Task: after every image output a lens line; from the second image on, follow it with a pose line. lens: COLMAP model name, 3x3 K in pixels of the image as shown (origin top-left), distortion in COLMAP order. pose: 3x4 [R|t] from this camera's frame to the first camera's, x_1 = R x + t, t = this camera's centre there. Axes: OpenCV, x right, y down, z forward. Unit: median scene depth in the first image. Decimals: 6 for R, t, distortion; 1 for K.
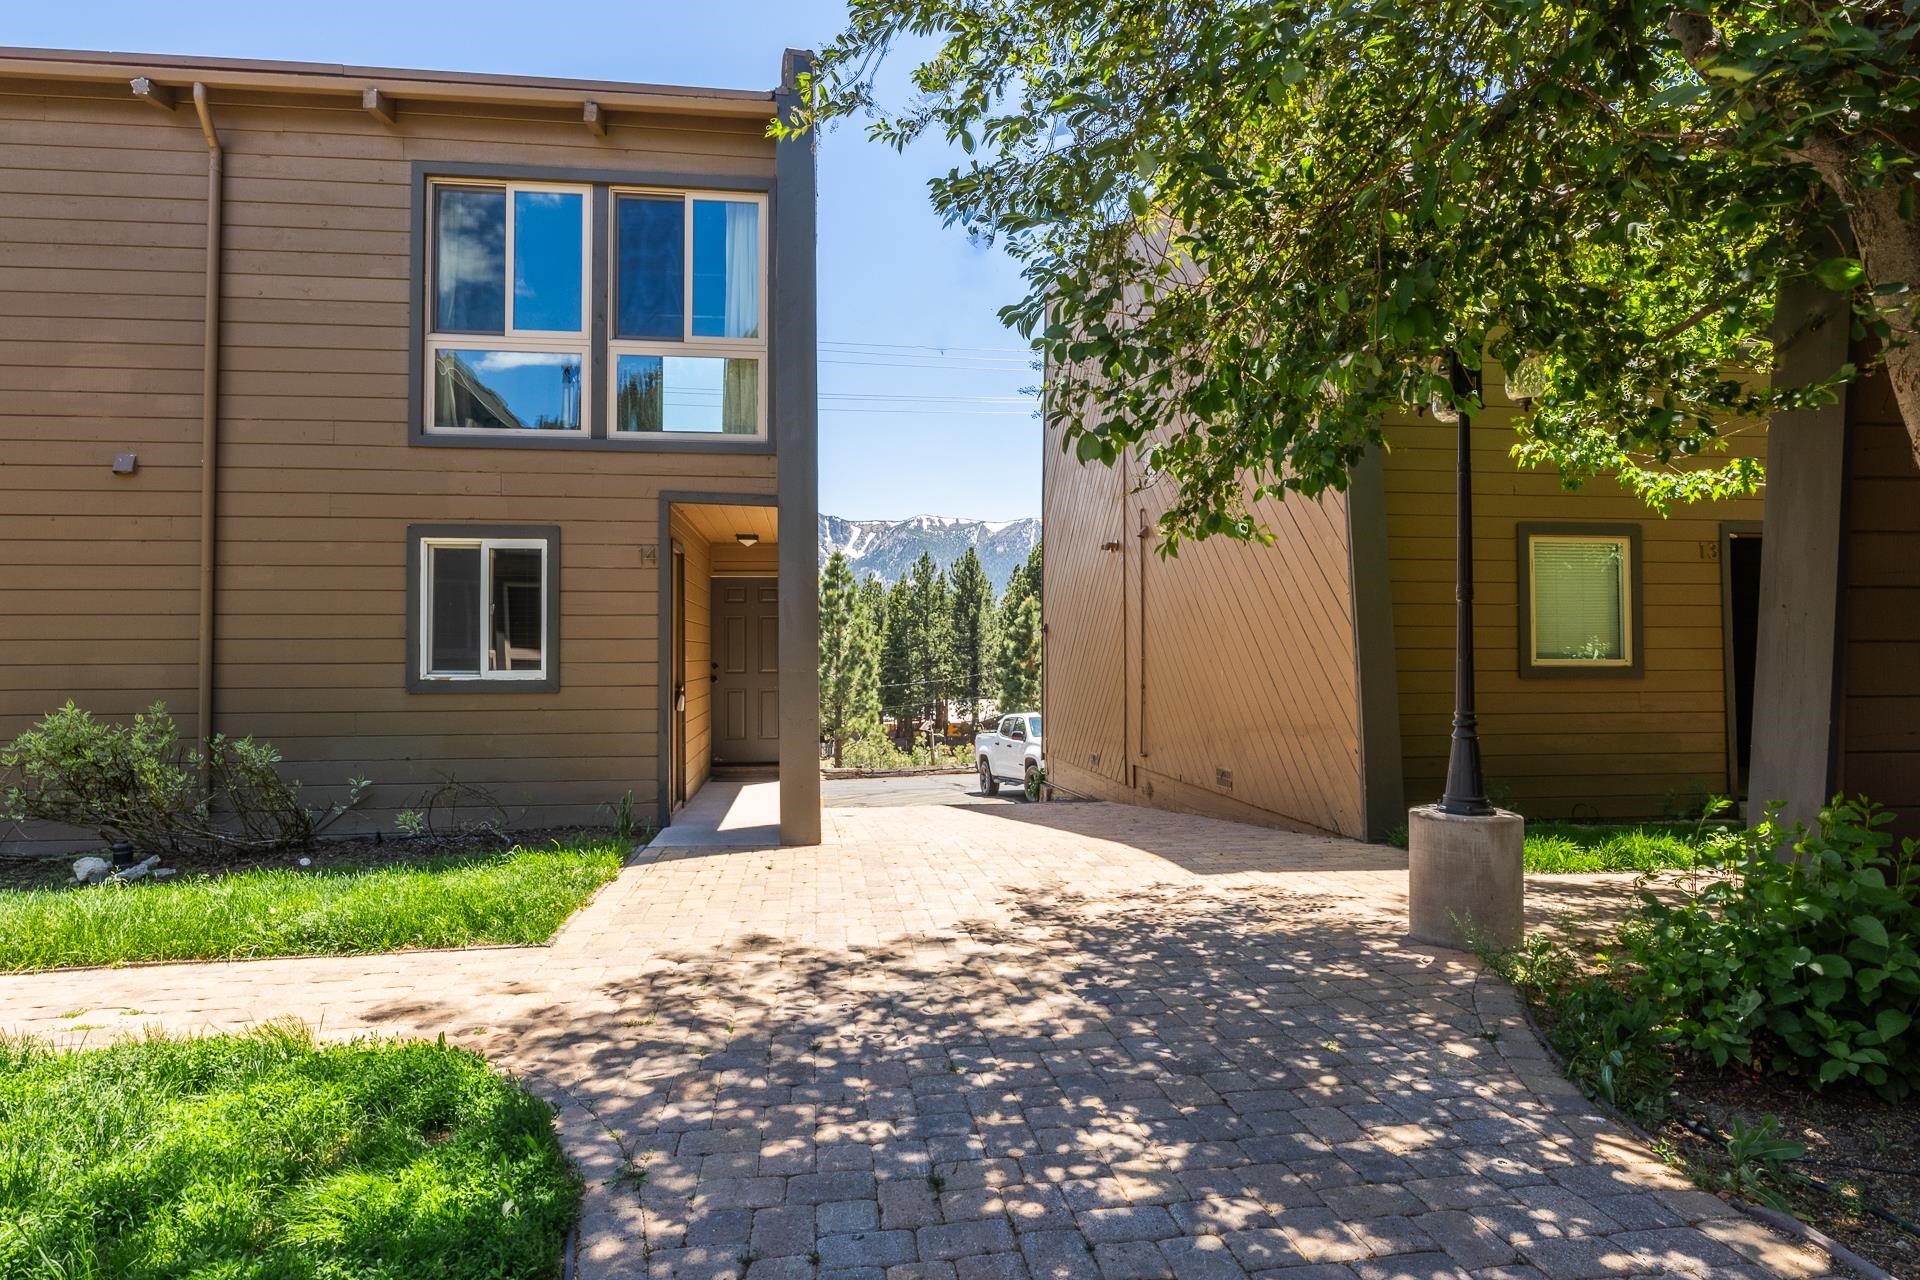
lens RADIAL K [[1016.2, 0, 930.2], [0, 1016.2, 616.3], [0, 0, 1]] dist [-0.001349, -0.002701]
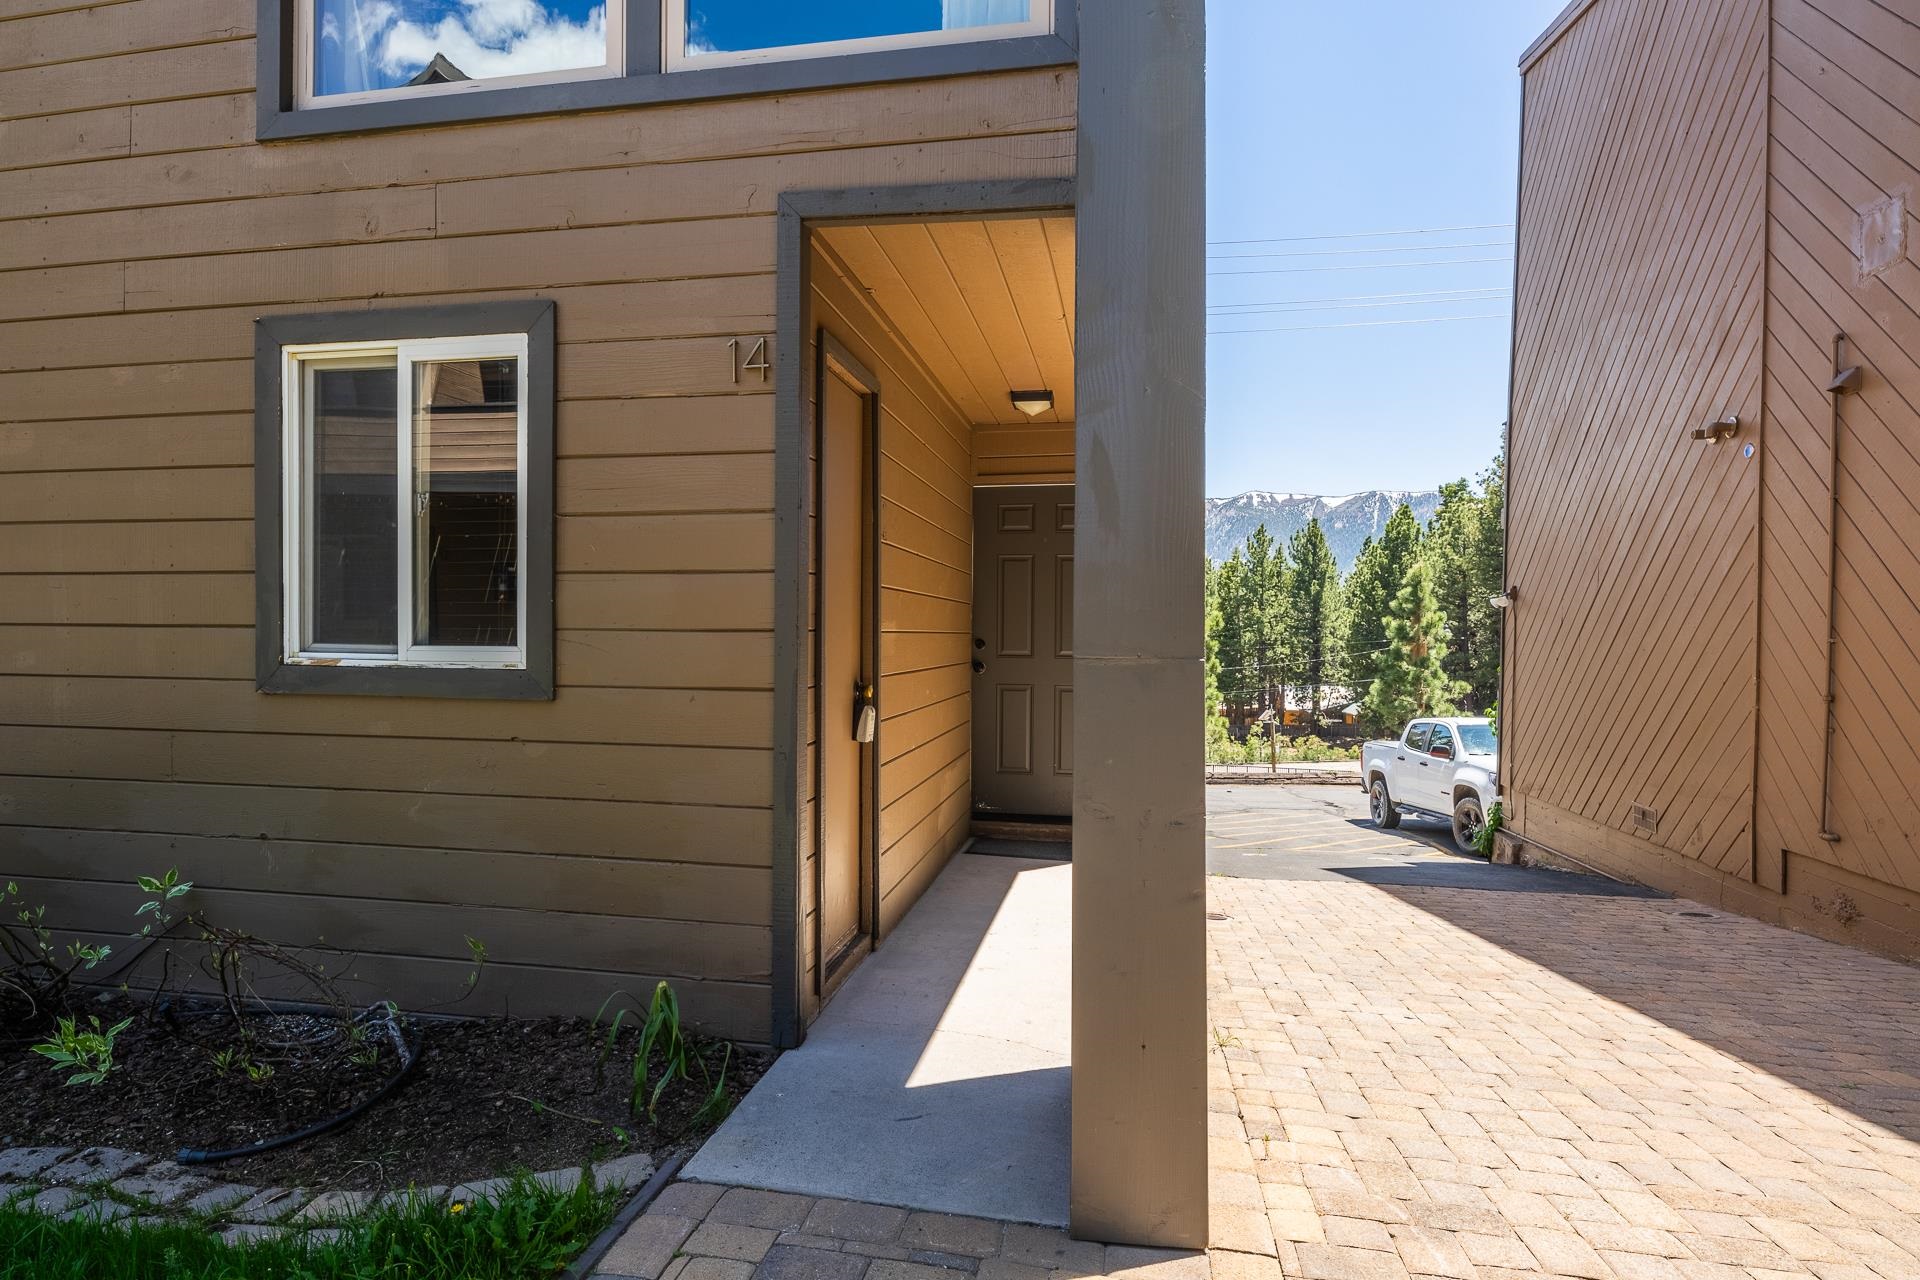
lens RADIAL K [[1016.2, 0, 946.2], [0, 1016.2, 644.1], [0, 0, 1]] dist [-0.001349, -0.002701]
pose [[0.955482, 0.013969, -0.294717, -0.019779], [-0.000138, 0.998900, 0.046898, 0.007169], [0.295048, -0.044769, 0.954433, 0.144357]]
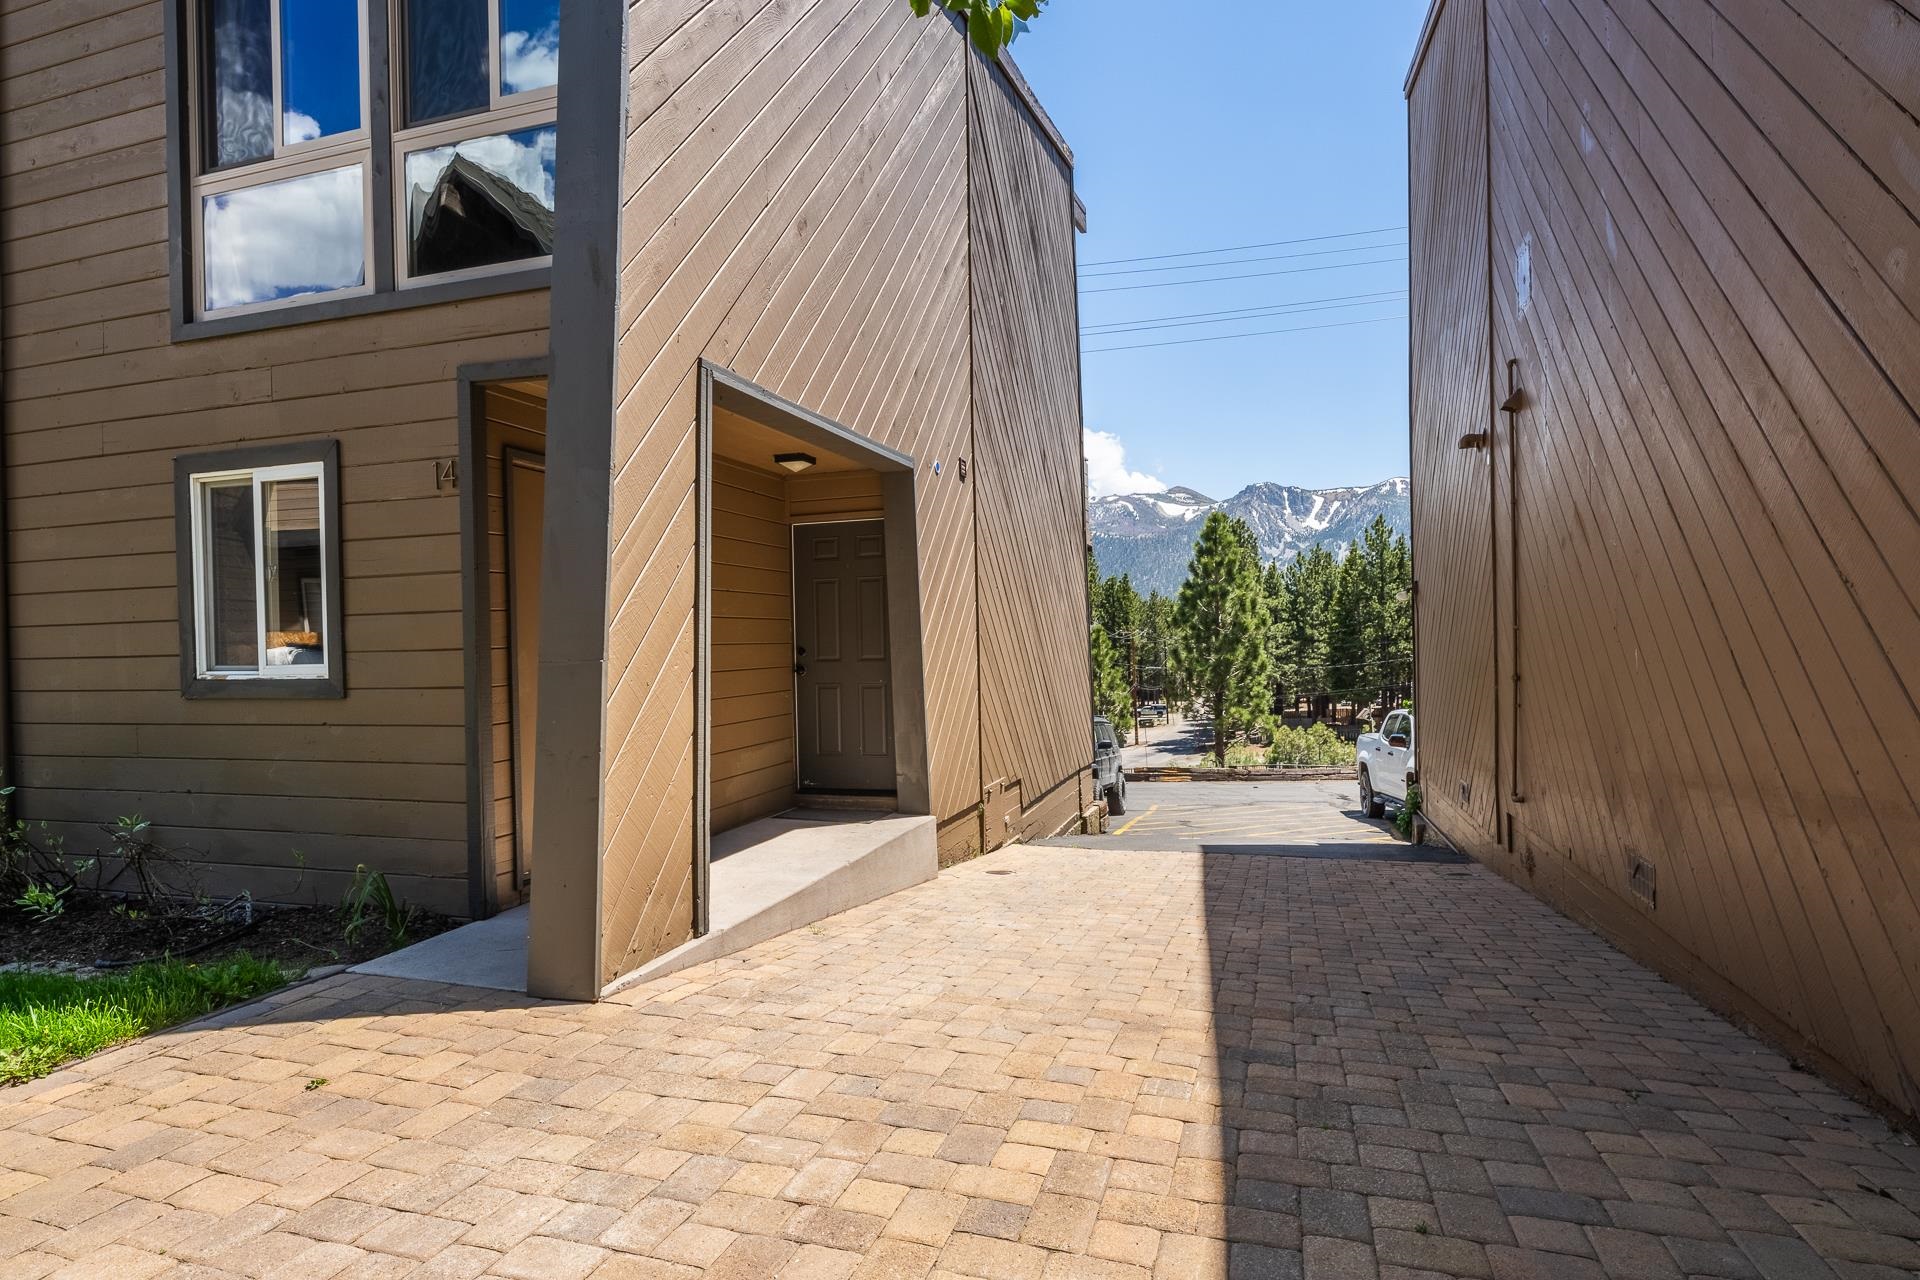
lens RADIAL K [[1016.2, 0, 941.3], [0, 1016.2, 652.9], [0, 0, 1]] dist [-0.001349, -0.002701]
pose [[0.909488, -0.009182, -0.415629, 0.055052], [0.032029, 0.998332, 0.048032, 0.006029], [0.414494, -0.056997, 0.908265, 0.127343]]
